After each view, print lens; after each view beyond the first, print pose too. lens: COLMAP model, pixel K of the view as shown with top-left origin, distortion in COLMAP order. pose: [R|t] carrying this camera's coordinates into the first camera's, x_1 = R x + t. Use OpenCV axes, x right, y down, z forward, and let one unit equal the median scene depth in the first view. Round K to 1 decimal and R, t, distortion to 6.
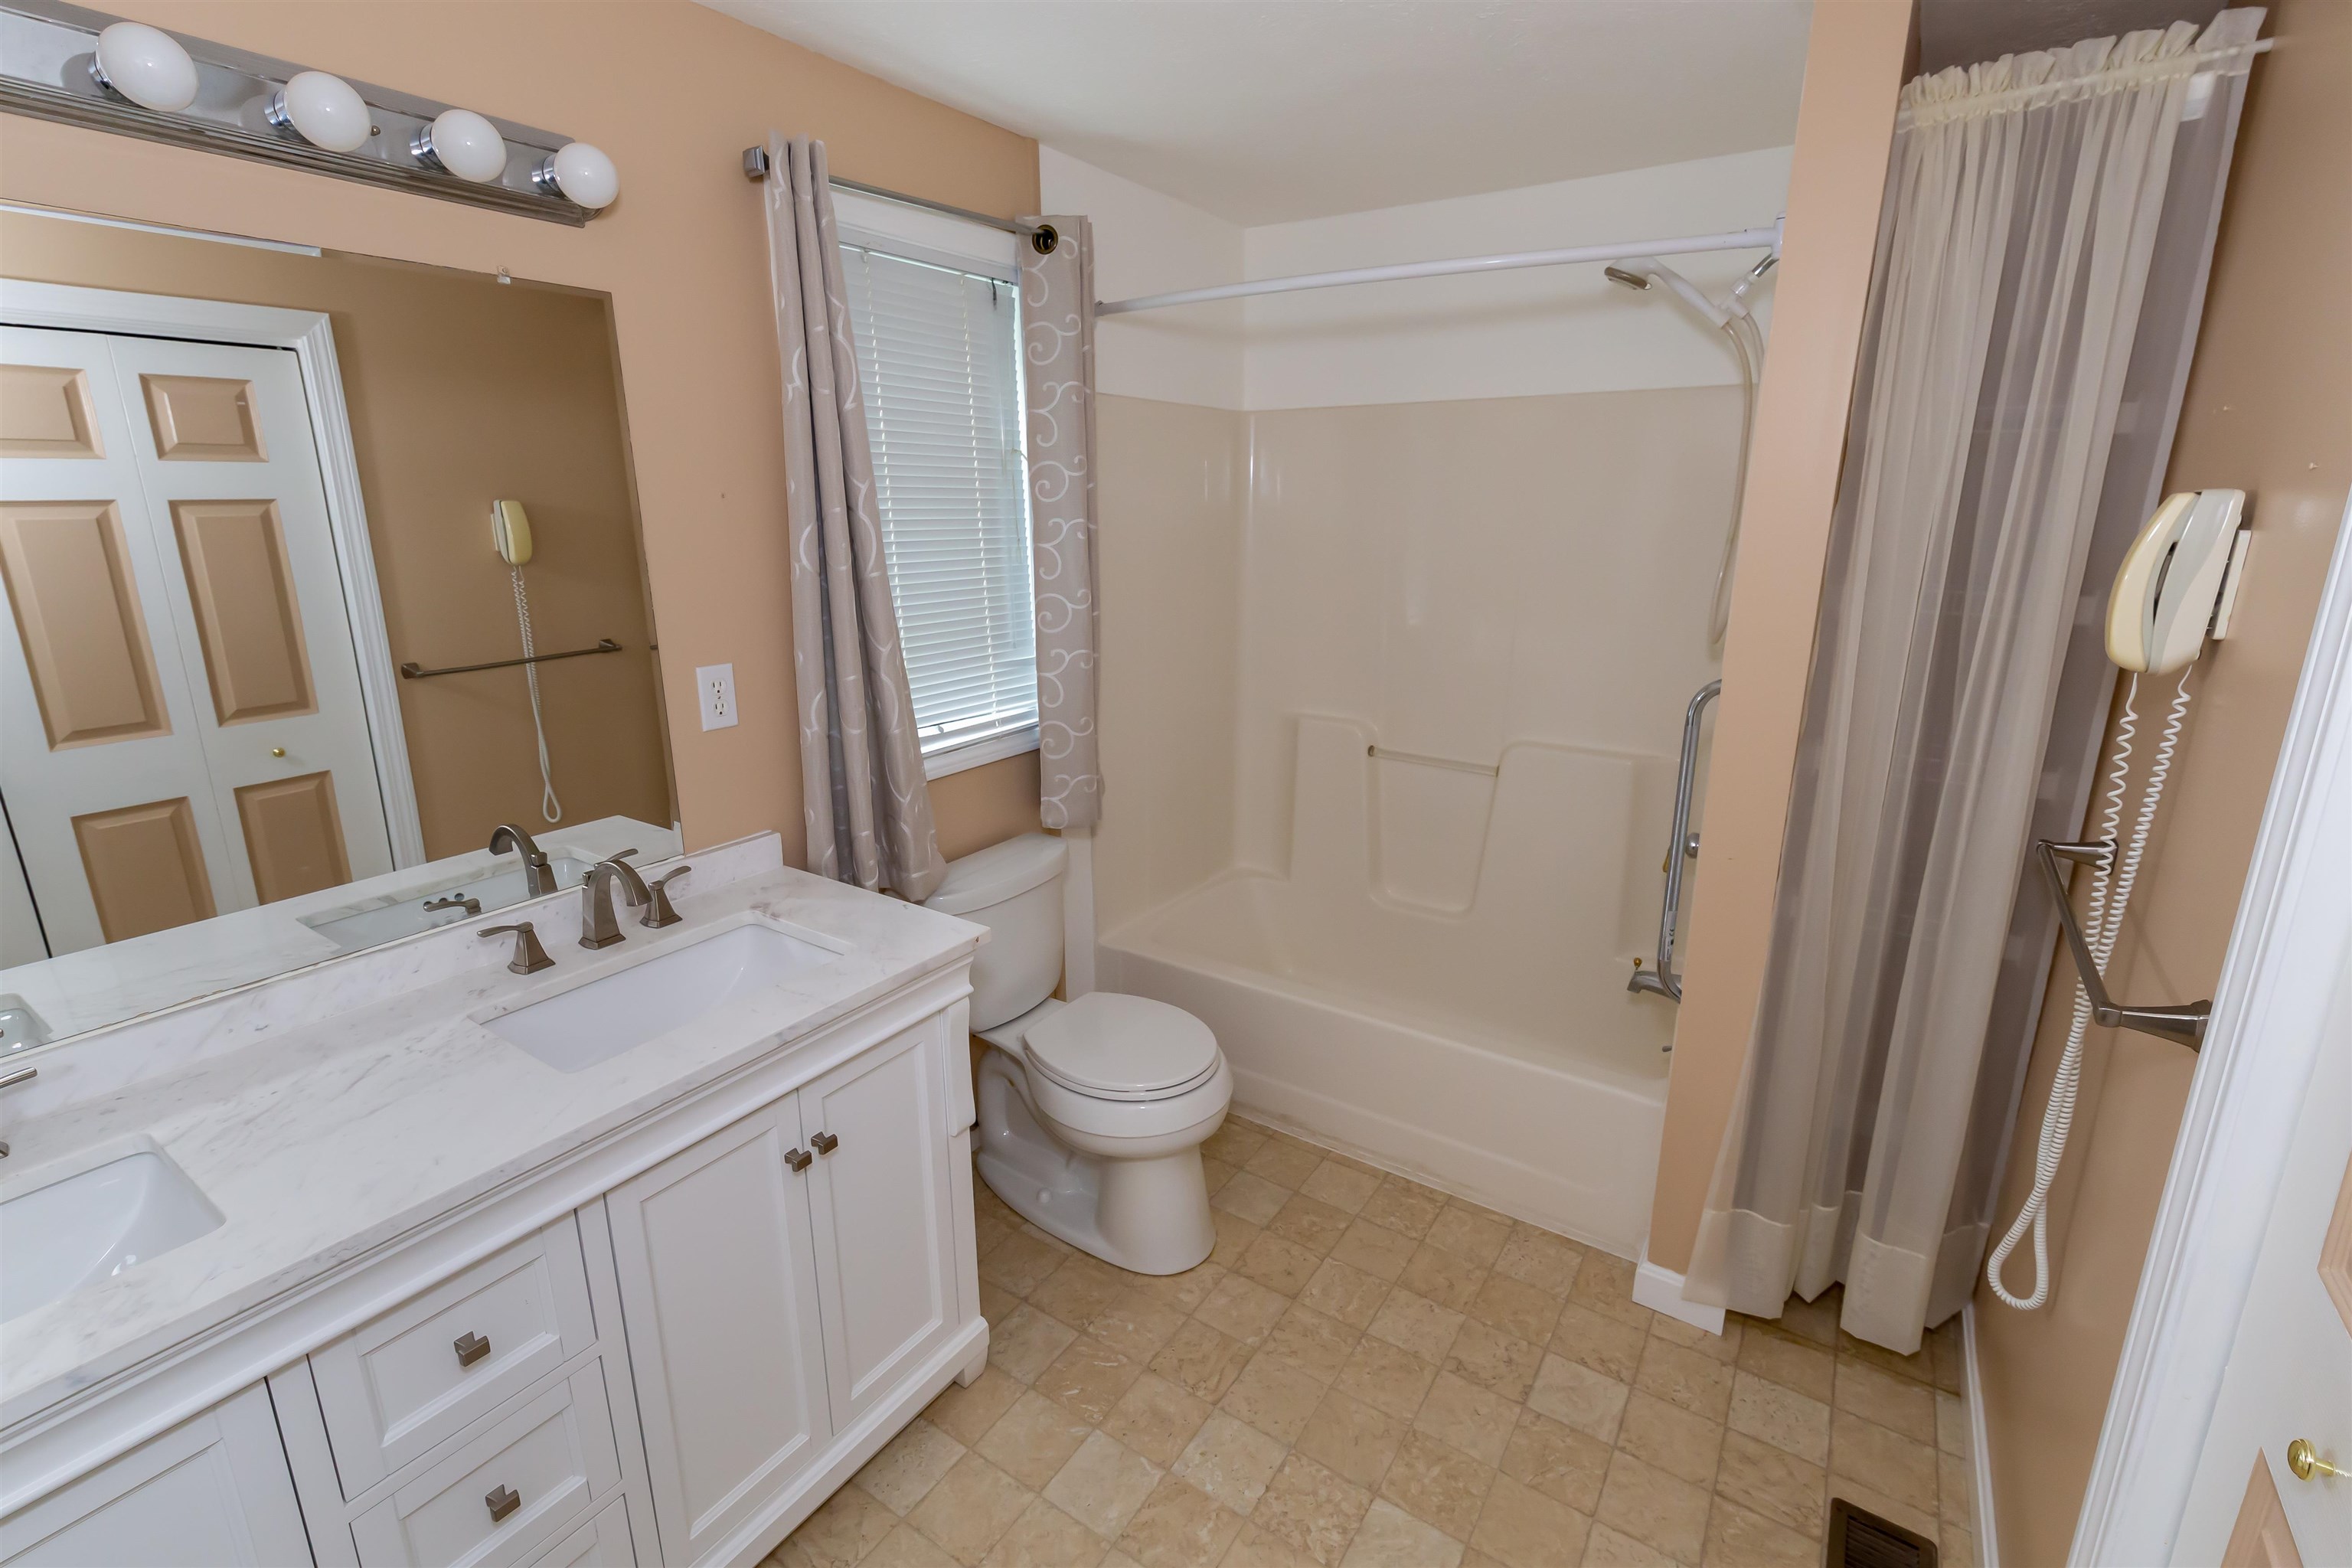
lens RADIAL K [[1013.3, 0, 1166.9], [0, 1013.3, 764.8], [0, 0, 1]] dist [0.004511, -0.001814]
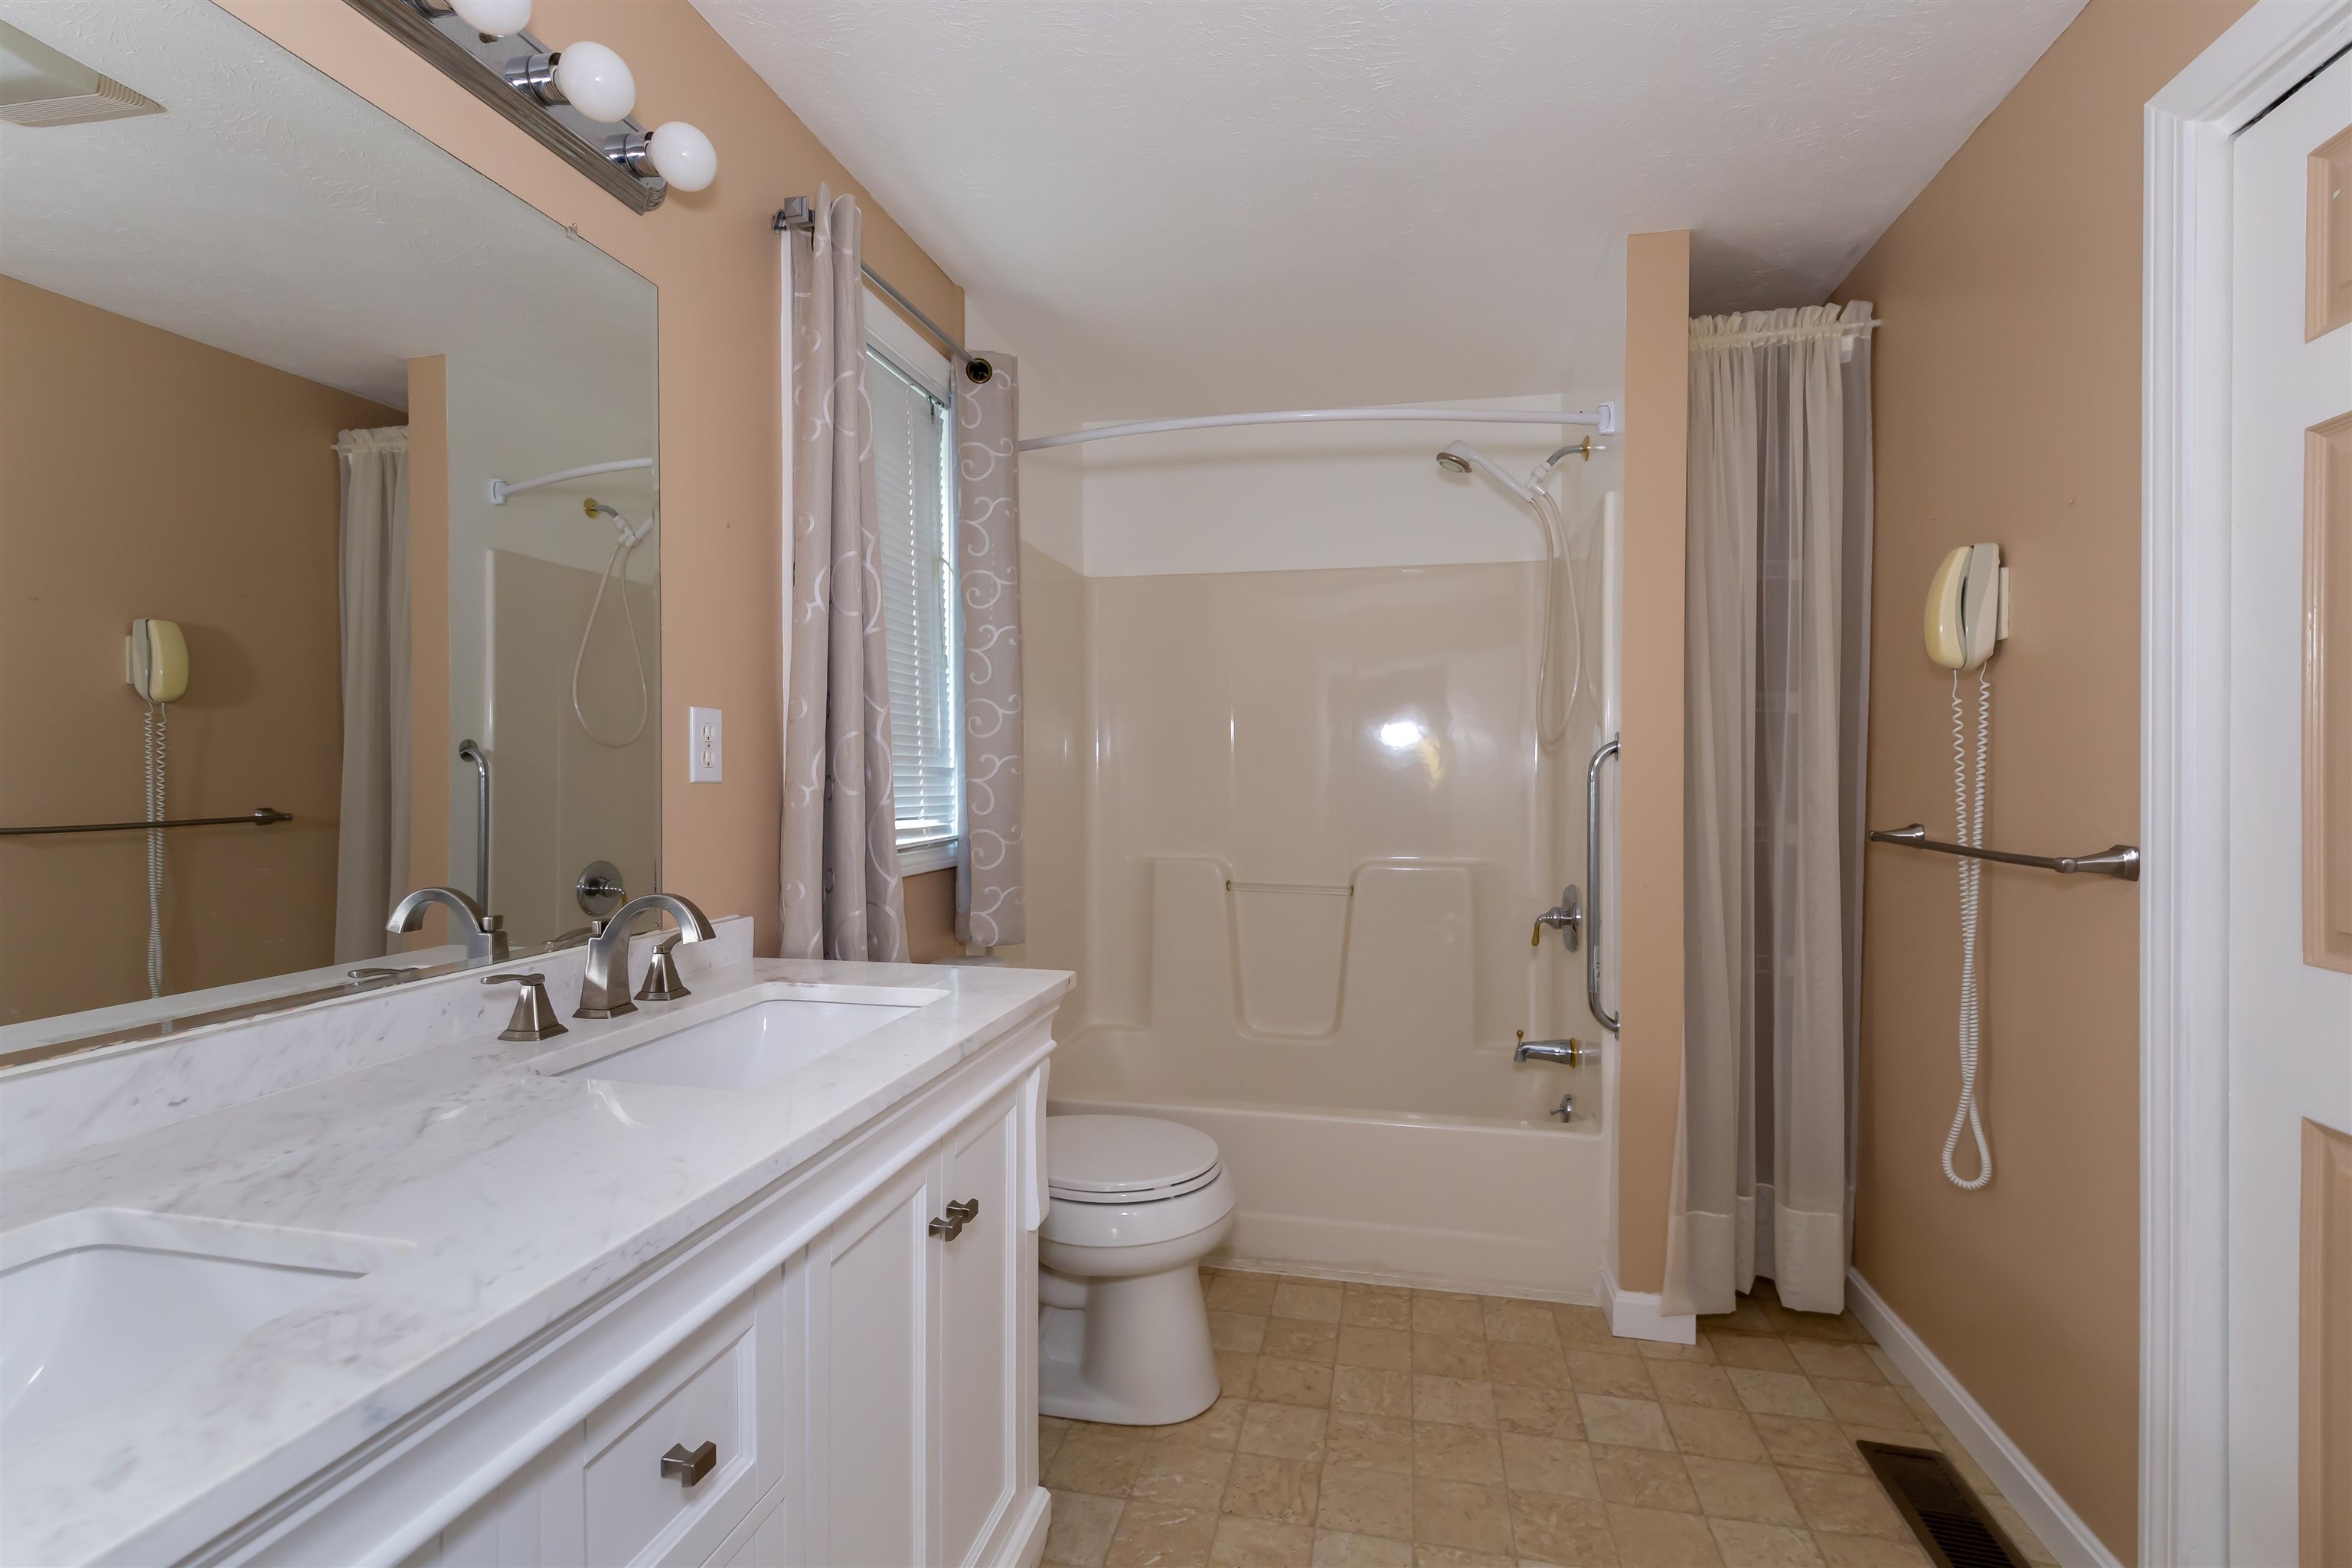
lens RADIAL K [[1013.3, 0, 1163.2], [0, 1013.3, 794.2], [0, 0, 1]] dist [0.004511, -0.001814]
pose [[0.929527, 0.001747, 0.368750, -0.386996], [0.086275, 0.971204, -0.222078, 0.190337], [-0.358519, 0.238242, 0.902610, 0.093768]]
